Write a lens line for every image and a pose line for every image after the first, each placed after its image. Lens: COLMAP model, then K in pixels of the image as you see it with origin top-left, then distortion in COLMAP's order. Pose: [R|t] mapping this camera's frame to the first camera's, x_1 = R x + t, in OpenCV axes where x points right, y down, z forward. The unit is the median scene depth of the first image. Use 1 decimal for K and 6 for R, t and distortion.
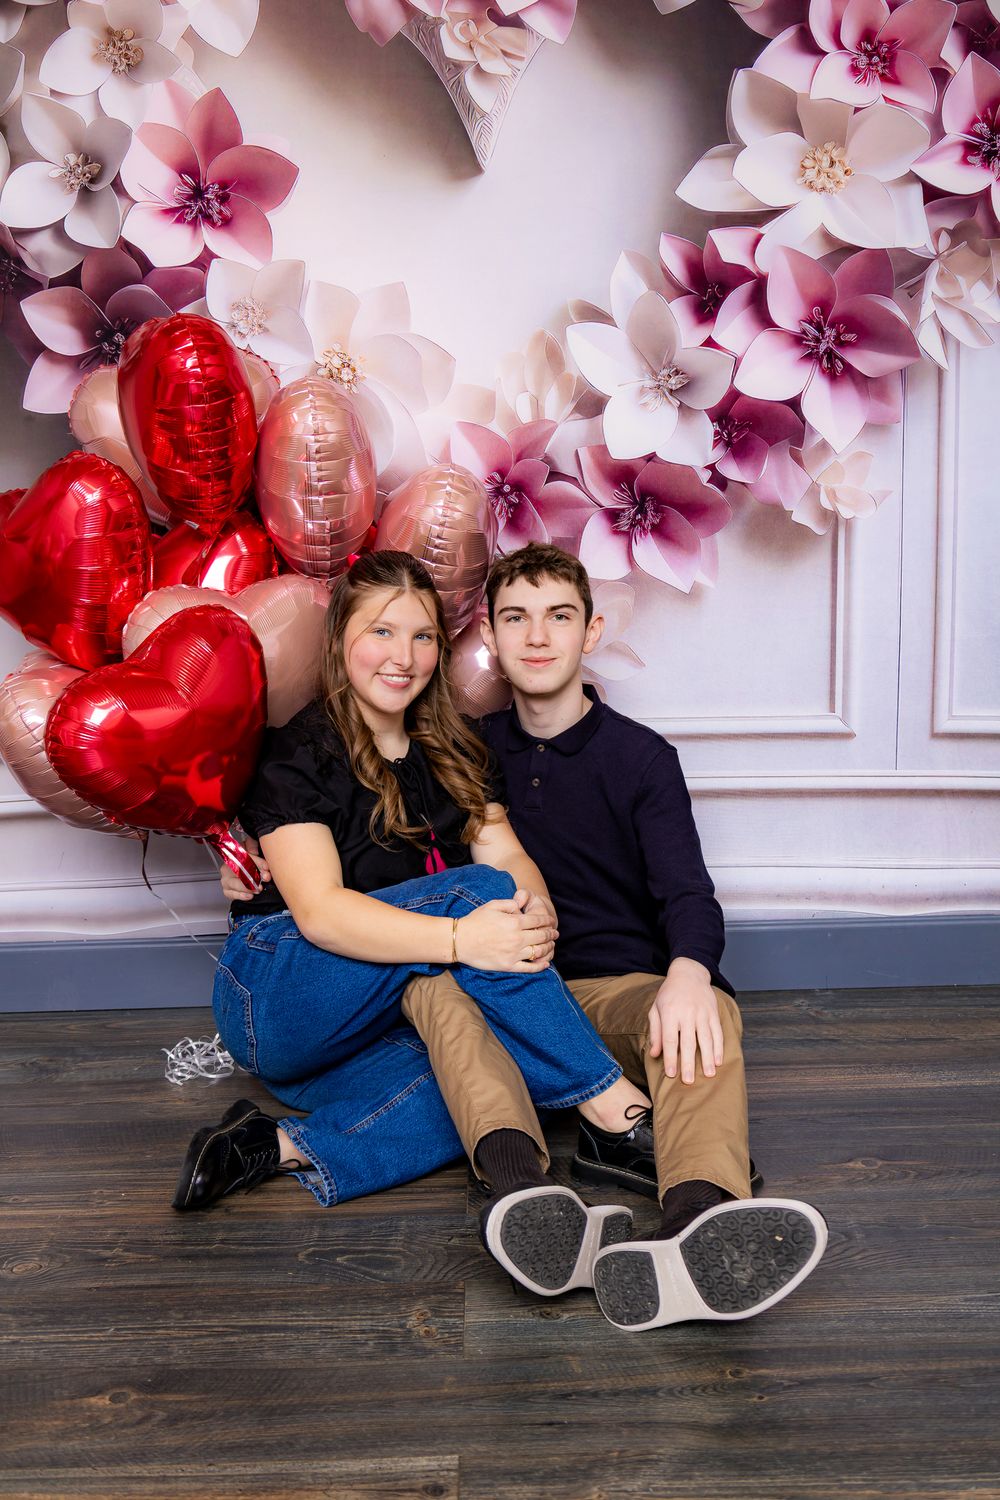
lens RADIAL K [[1476.7, 0, 527.0], [0, 1476.7, 753.8], [0, 0, 1]] dist [-0.033408, 0.000000]
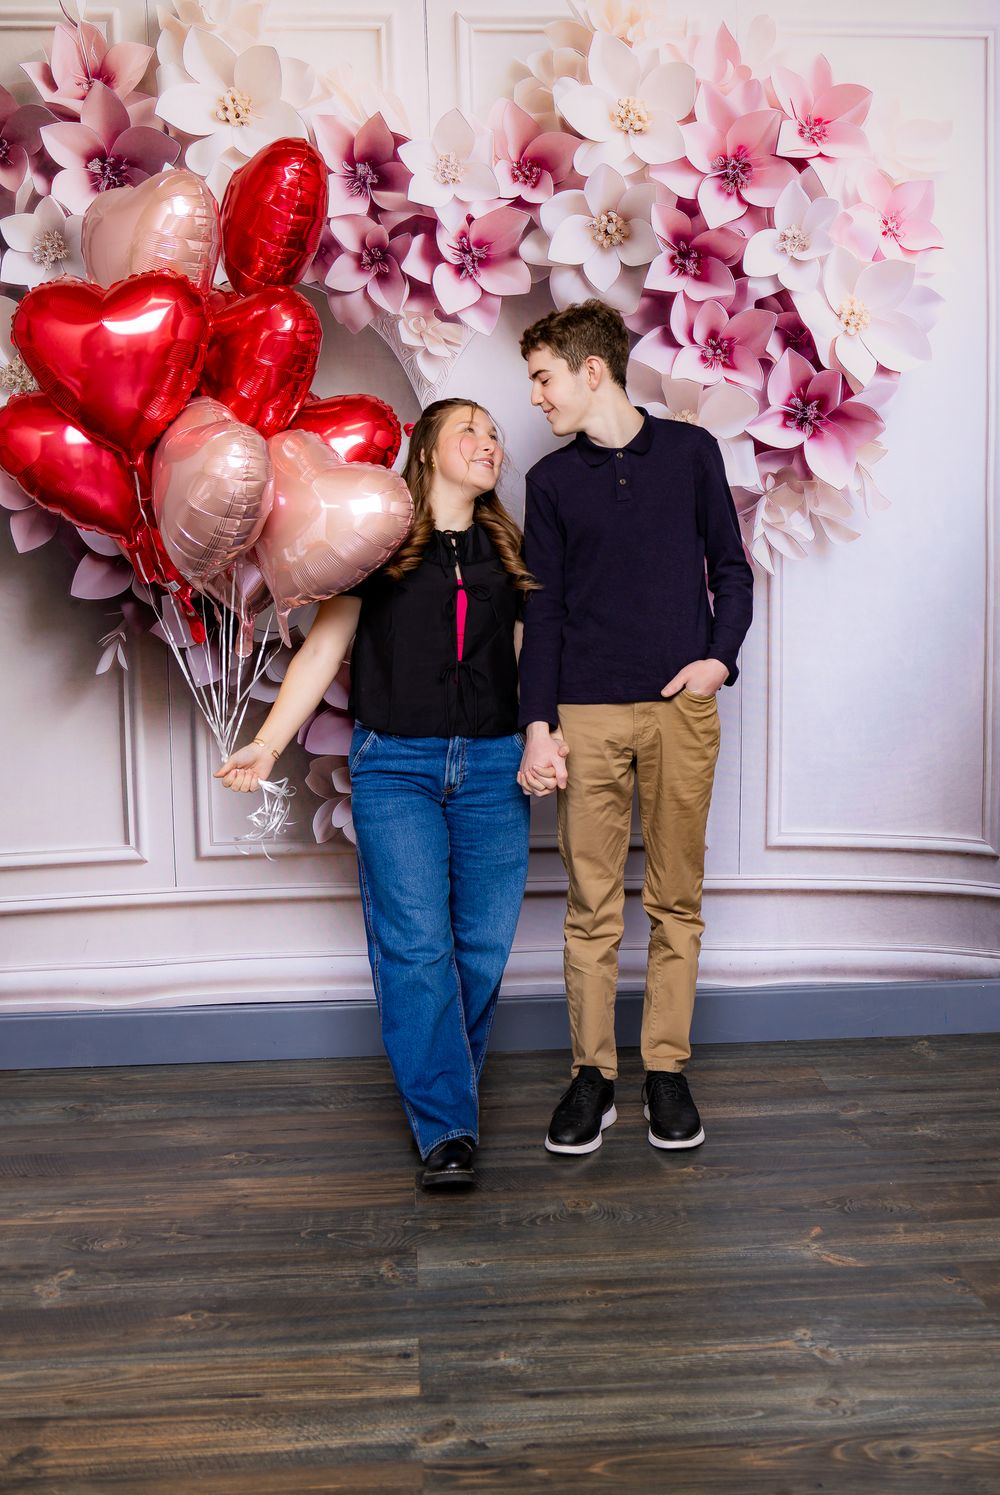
lens RADIAL K [[1596.7, 0, 581.1], [0, 1596.7, 635.9], [0, 0, 1]] dist [-0.055805, 0.000000]
pose [[0.996254, 0.011674, 0.085678, -0.013784], [-0.003578, 0.995562, -0.094039, -0.070220], [-0.086396, 0.093380, 0.991875, -0.435362]]
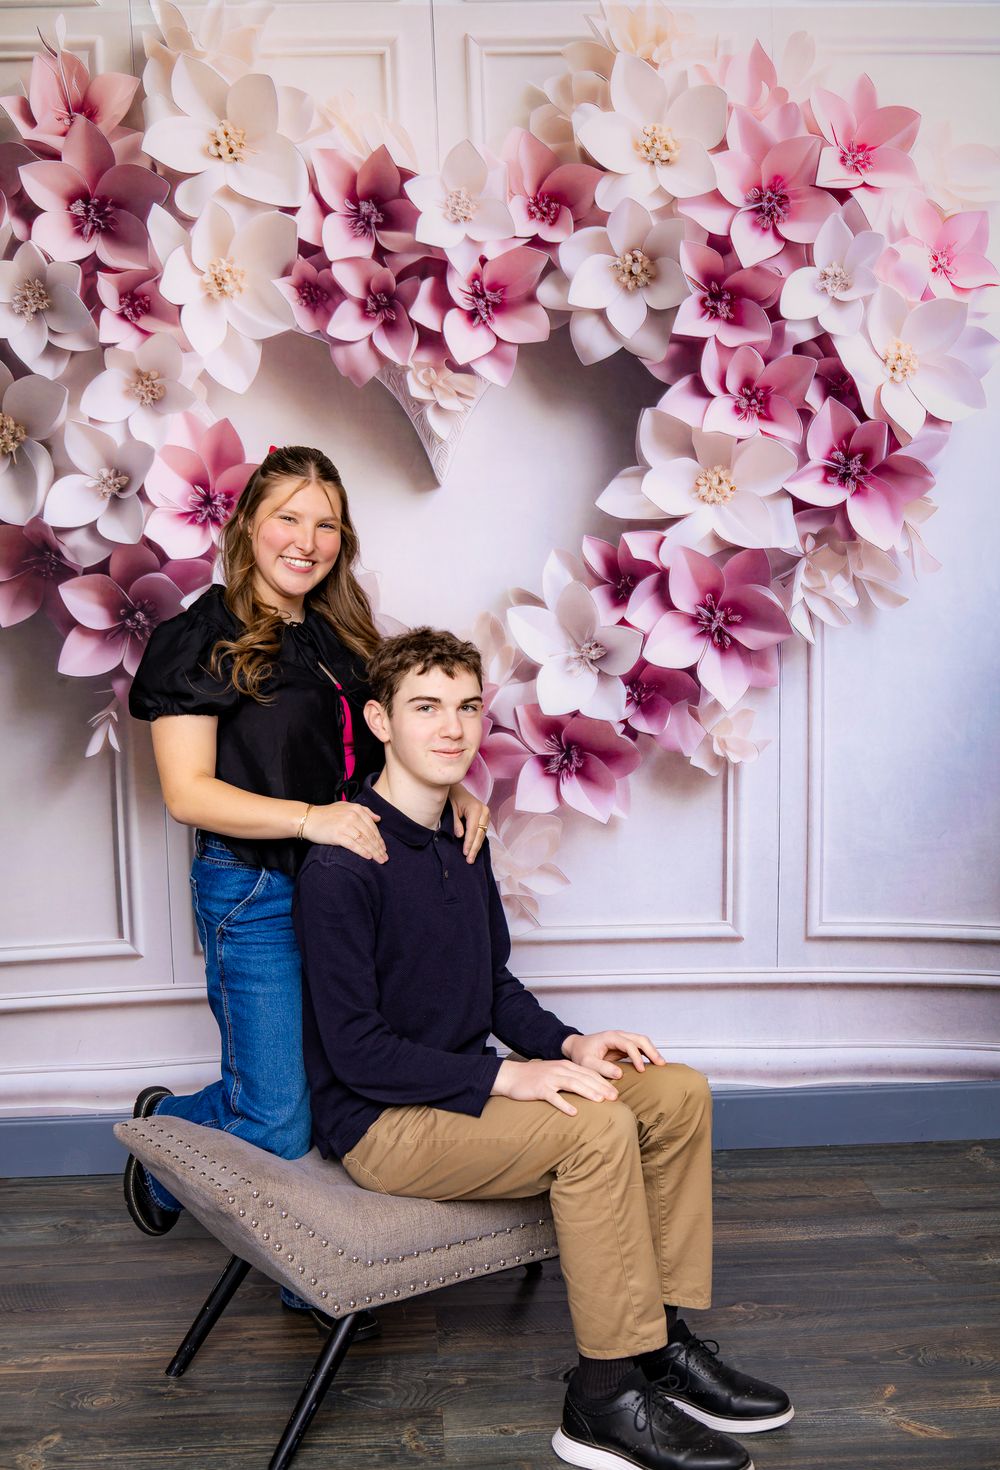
lens RADIAL K [[1538.6, 0, 516.9], [0, 1538.6, 718.6], [0, 0, 1]] dist [-0.045567, 0.000000]
pose [[0.998616, 0.004167, 0.052434, -0.032520], [-0.000240, 0.997207, -0.074689, -0.104612], [-0.052598, 0.074573, 0.995827, -0.278202]]
